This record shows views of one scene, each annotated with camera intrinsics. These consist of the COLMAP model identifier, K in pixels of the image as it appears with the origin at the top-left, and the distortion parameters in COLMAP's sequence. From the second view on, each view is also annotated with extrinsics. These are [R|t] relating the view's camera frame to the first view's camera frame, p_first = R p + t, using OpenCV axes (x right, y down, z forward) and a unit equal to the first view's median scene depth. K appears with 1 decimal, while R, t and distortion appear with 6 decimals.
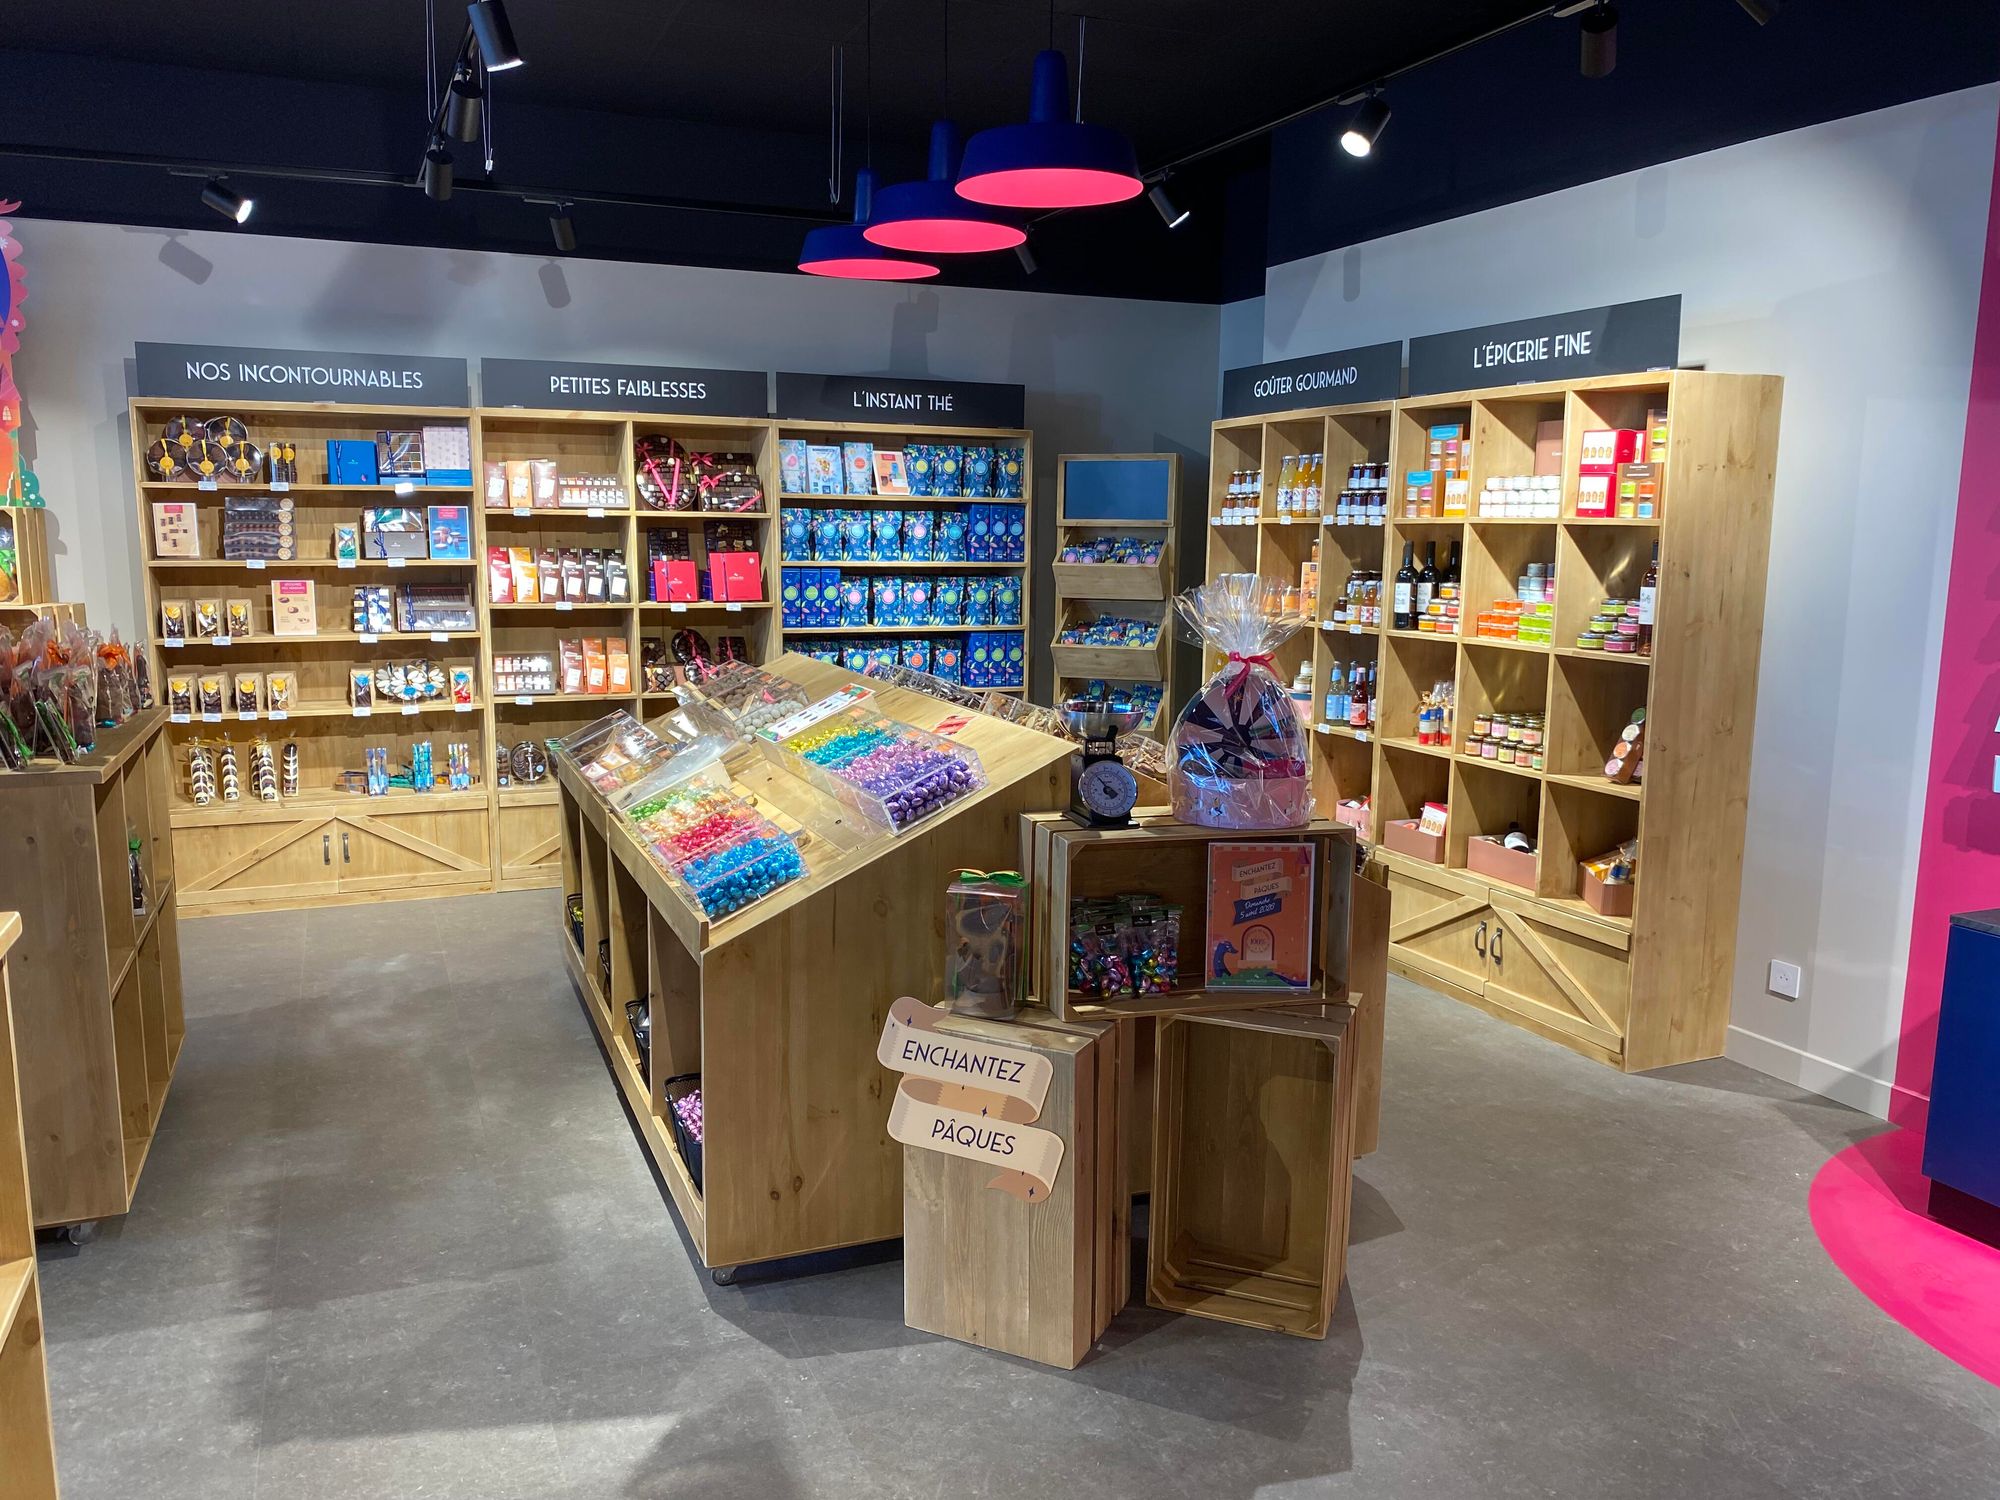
lens RADIAL K [[1529.9, 0, 969.0], [0, 1529.9, 787.6], [0, 0, 1]] dist [0.119505, -0.342531]
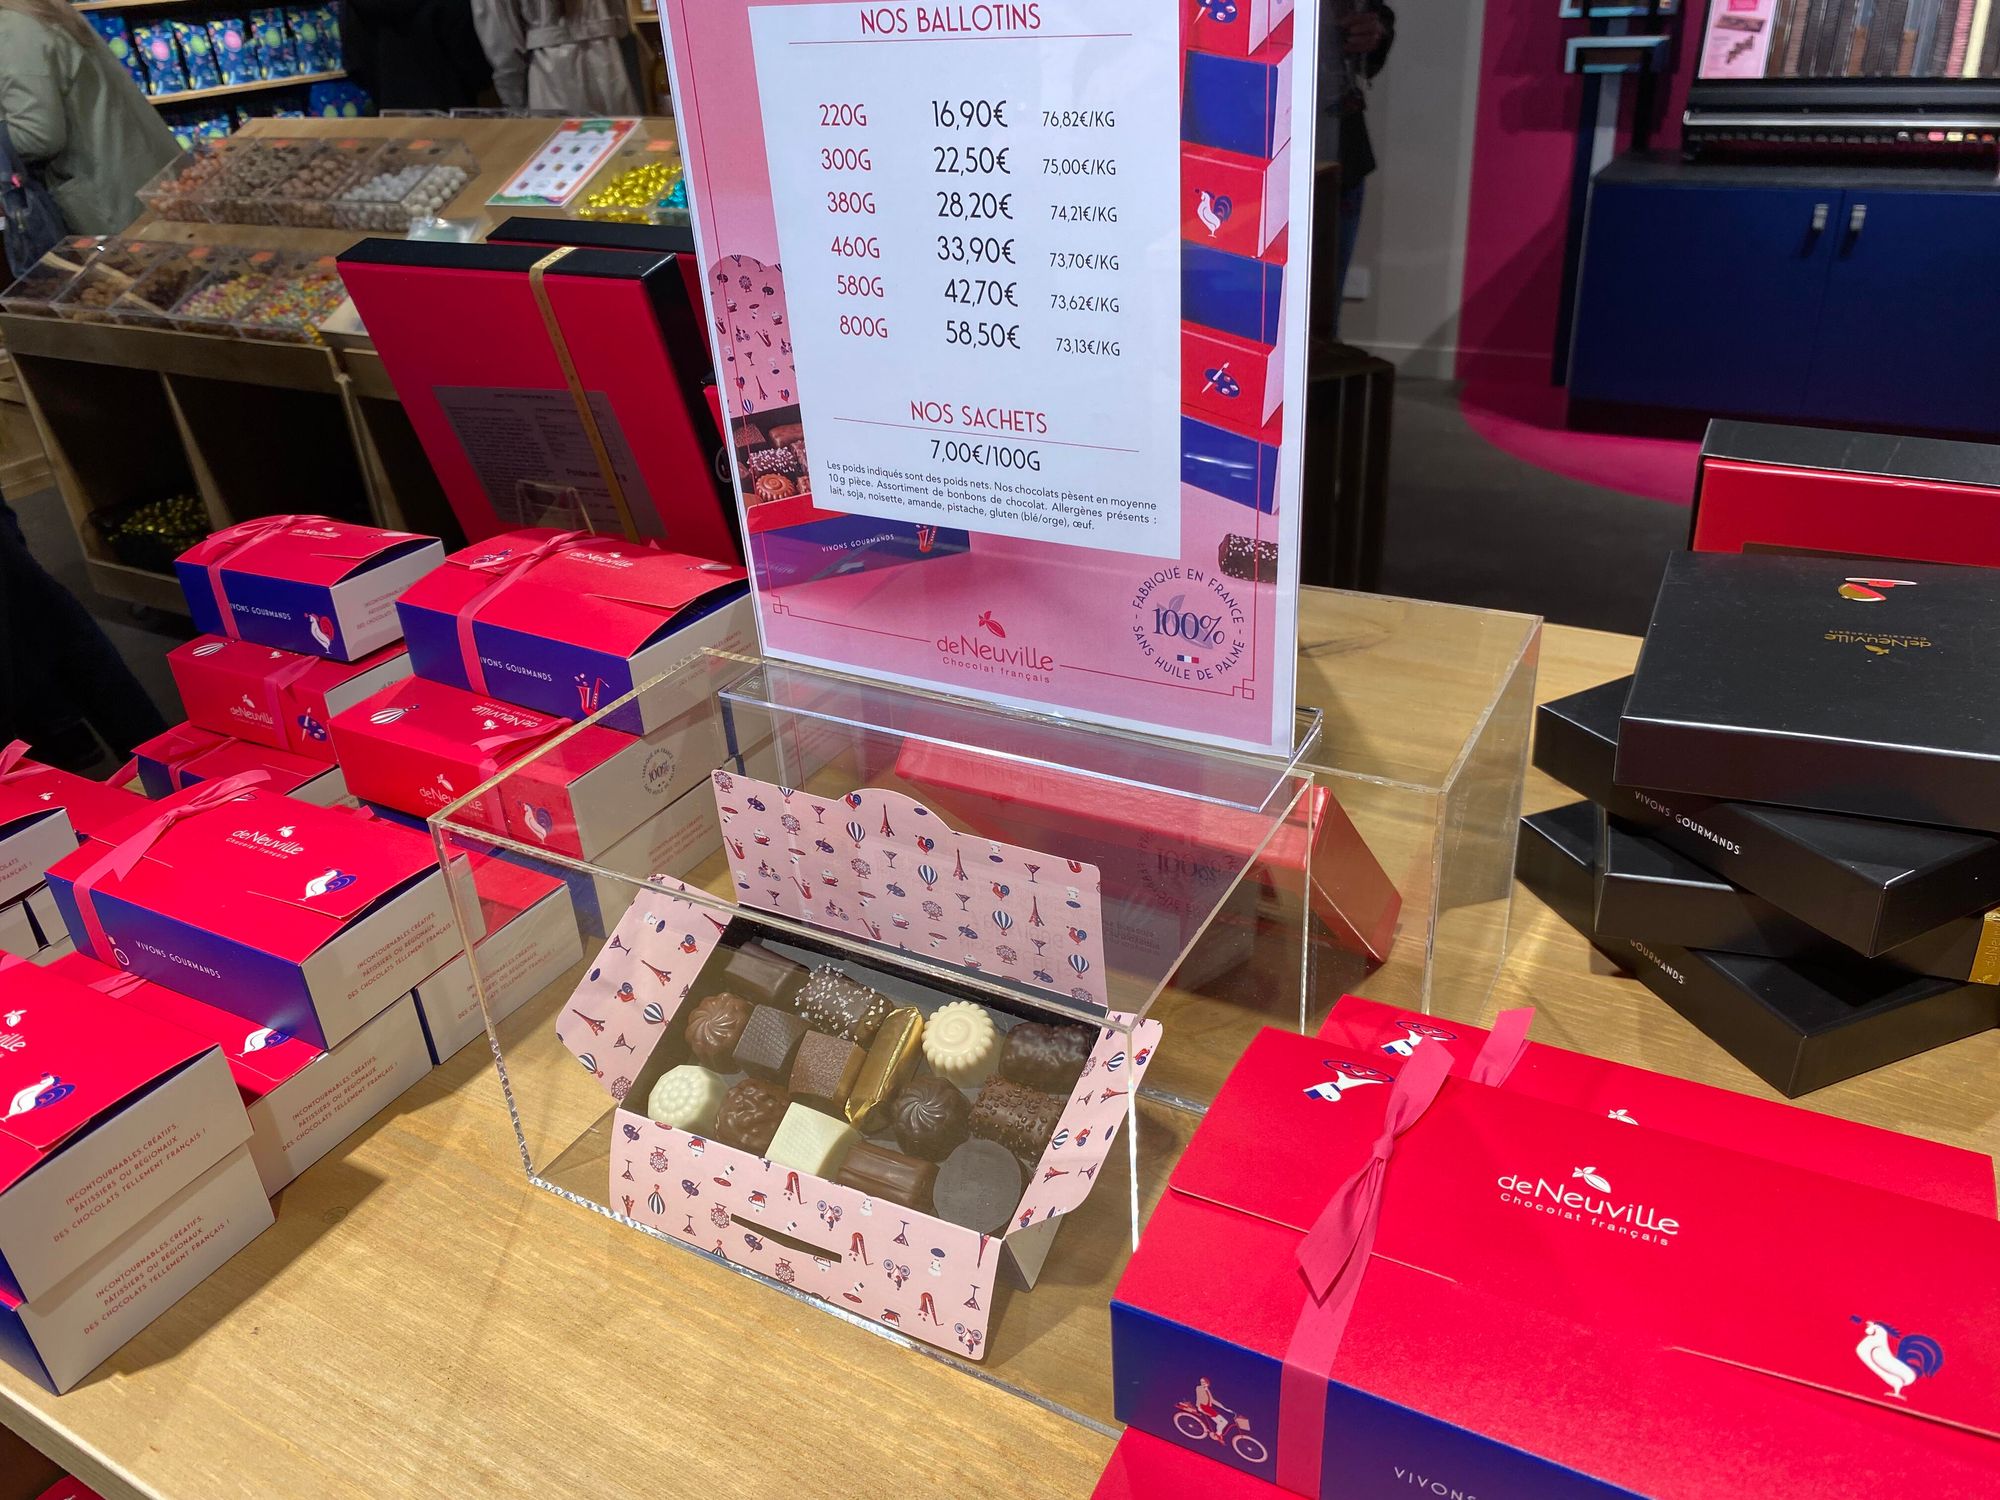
lens RADIAL K [[1543.1, 0, 1008.8], [0, 1543.1, 762.2], [0, 0, 1]] dist [0.005591, -0.023351]
pose [[0.773903, -0.354910, 0.524513, -0.368242], [0.174922, 0.915788, 0.361572, -0.010588], [-0.608668, -0.188073, 0.770813, 0.174558]]
